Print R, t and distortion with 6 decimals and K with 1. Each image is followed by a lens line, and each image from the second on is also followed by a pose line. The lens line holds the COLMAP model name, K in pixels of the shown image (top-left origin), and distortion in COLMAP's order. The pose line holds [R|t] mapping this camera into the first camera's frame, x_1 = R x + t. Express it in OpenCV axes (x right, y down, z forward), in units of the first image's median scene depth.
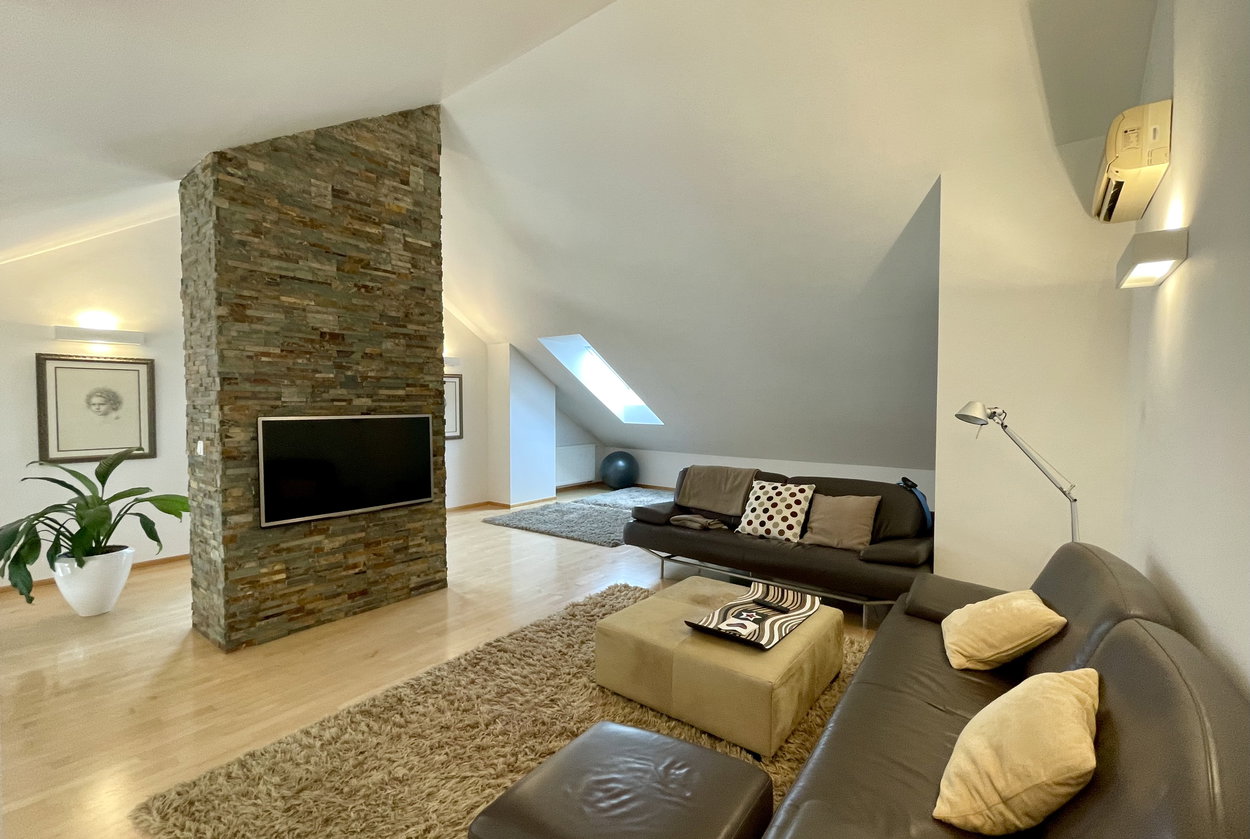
lens RADIAL K [[512.1, 0, 625.0], [0, 512.1, 419.5], [0, 0, 1]] dist [-0.001834, -0.000587]
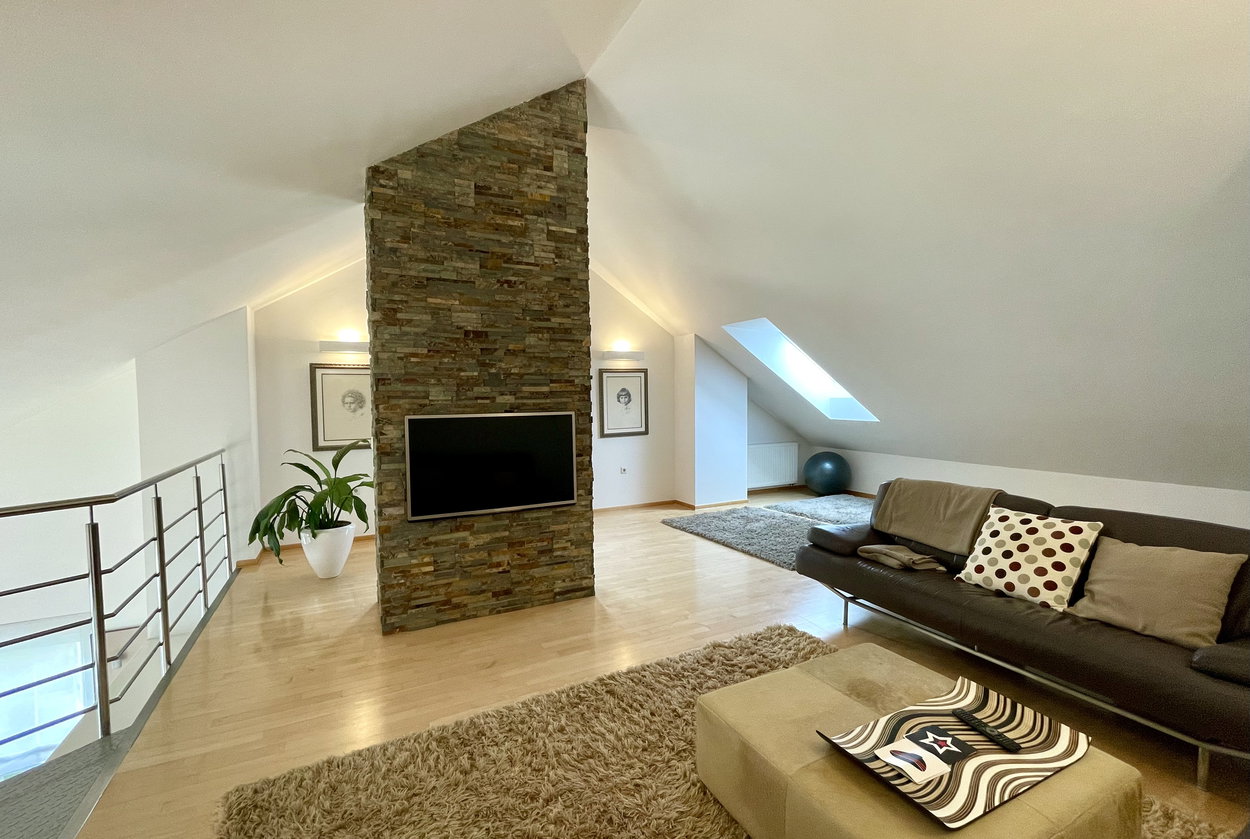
lens RADIAL K [[512.1, 0, 625.0], [0, 512.1, 419.5], [0, 0, 1]] dist [-0.001834, -0.000587]
pose [[0.909240, 0.006355, -0.416224, 0.103687], [-0.000895, 0.999911, 0.013311, -0.008802], [0.416272, -0.011731, 0.909165, 0.194389]]
